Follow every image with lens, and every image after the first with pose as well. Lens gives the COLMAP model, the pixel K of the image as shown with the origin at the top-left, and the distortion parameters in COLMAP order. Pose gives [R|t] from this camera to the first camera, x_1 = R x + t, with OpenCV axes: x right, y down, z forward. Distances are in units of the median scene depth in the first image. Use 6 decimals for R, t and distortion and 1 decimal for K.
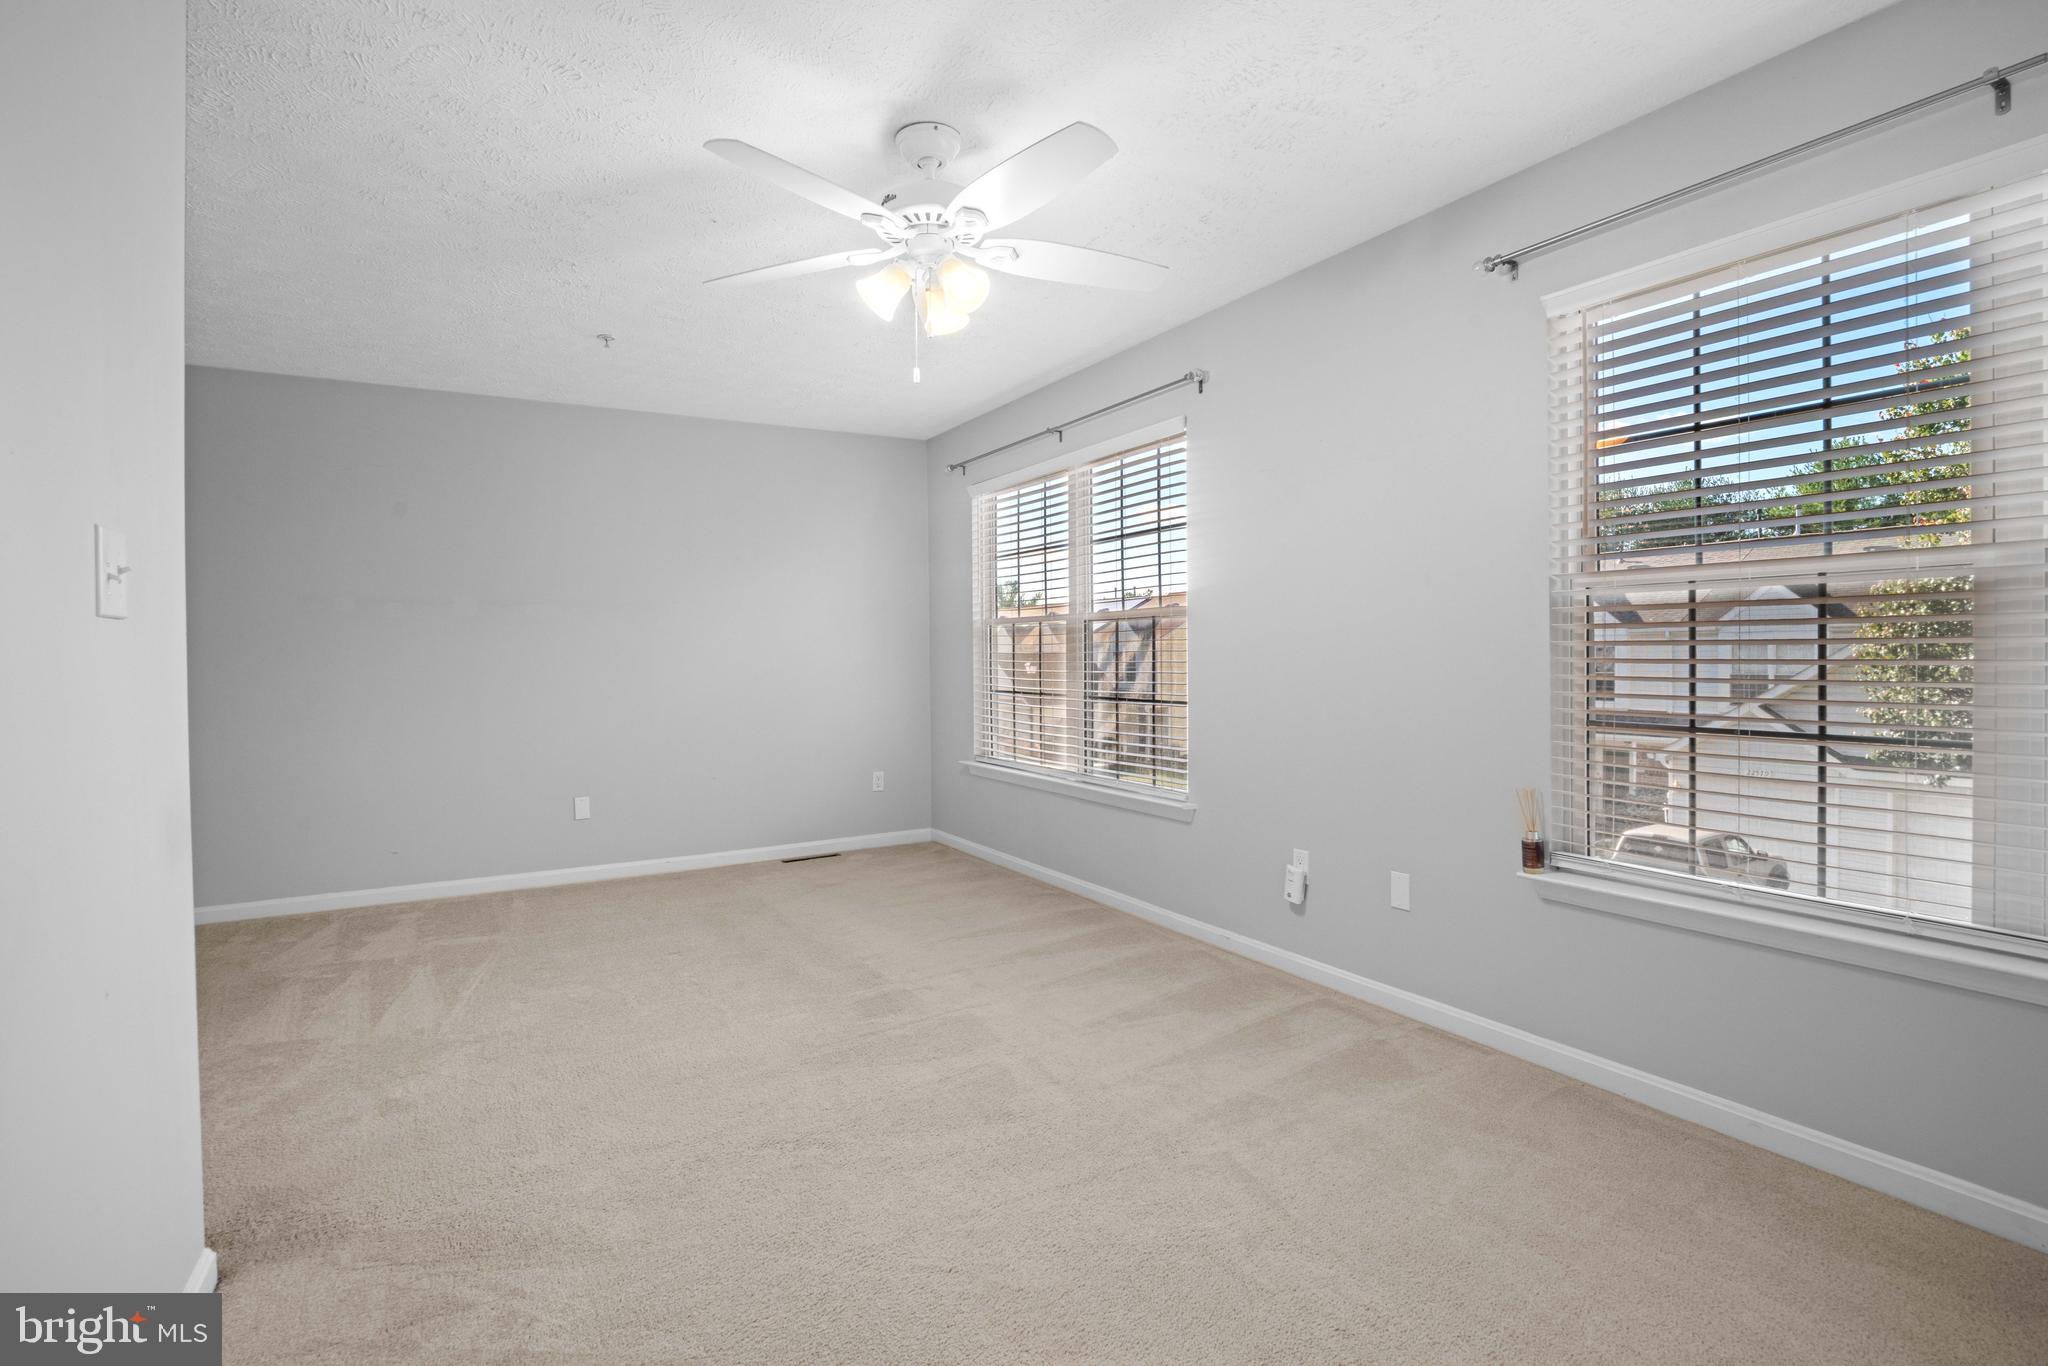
lens RADIAL K [[967.3, 0, 1014.0], [0, 967.3, 680.2], [0, 0, 1]] dist [-0.026005, 0.000172]
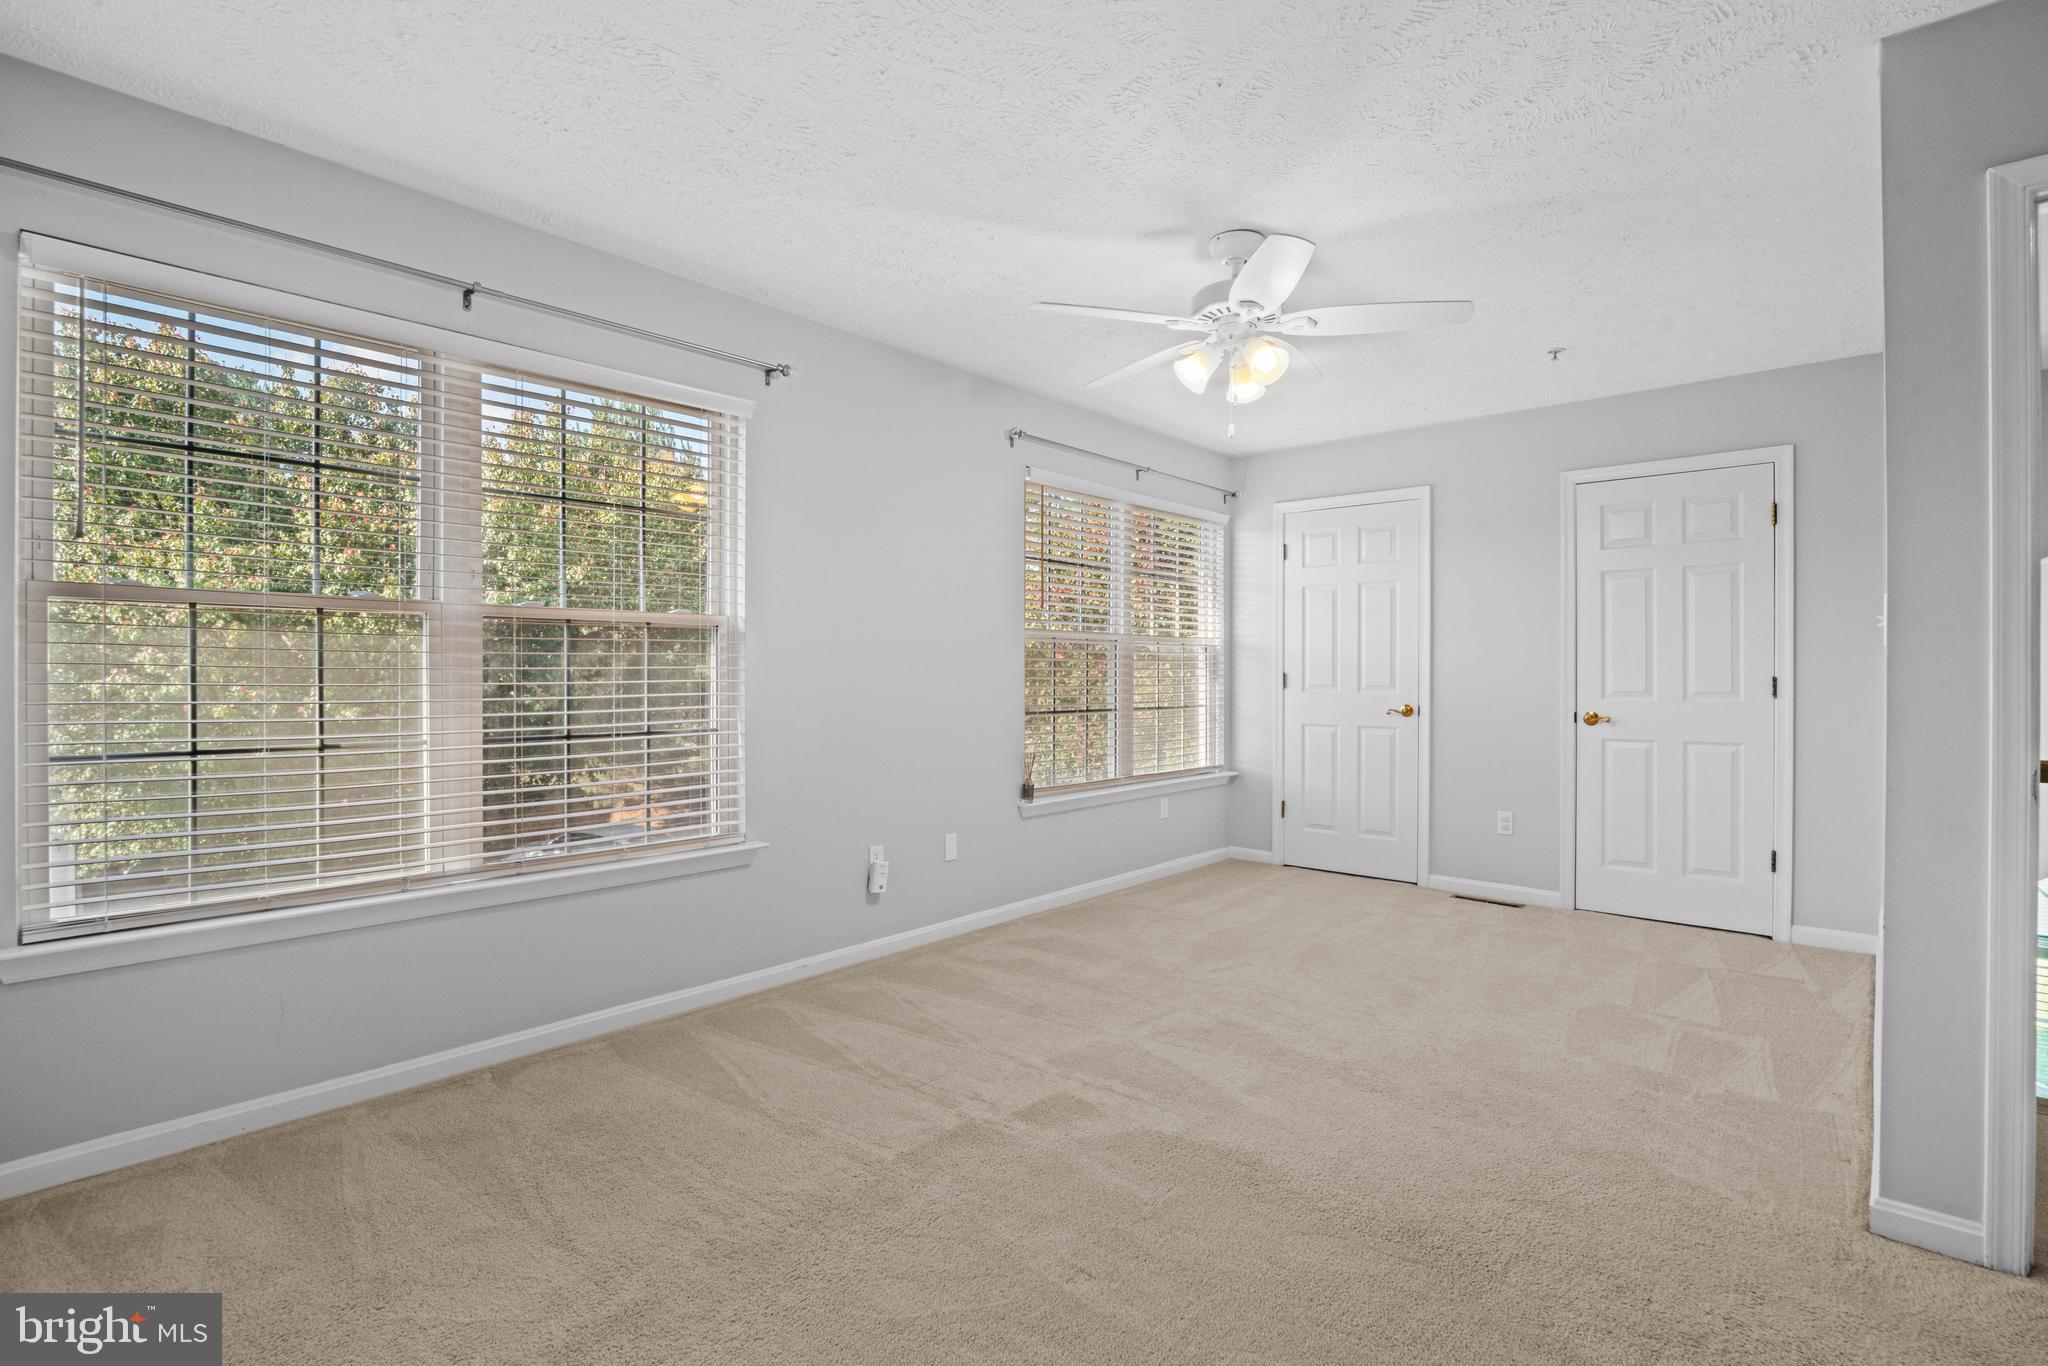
lens RADIAL K [[967.3, 0, 1014.0], [0, 967.3, 680.2], [0, 0, 1]] dist [-0.026005, 0.000172]
pose [[-0.302231, -0.008730, 0.953195, -0.815743], [0.019050, 0.999703, 0.015196, -0.031735], [-0.953044, 0.022751, -0.301975, 1.161856]]
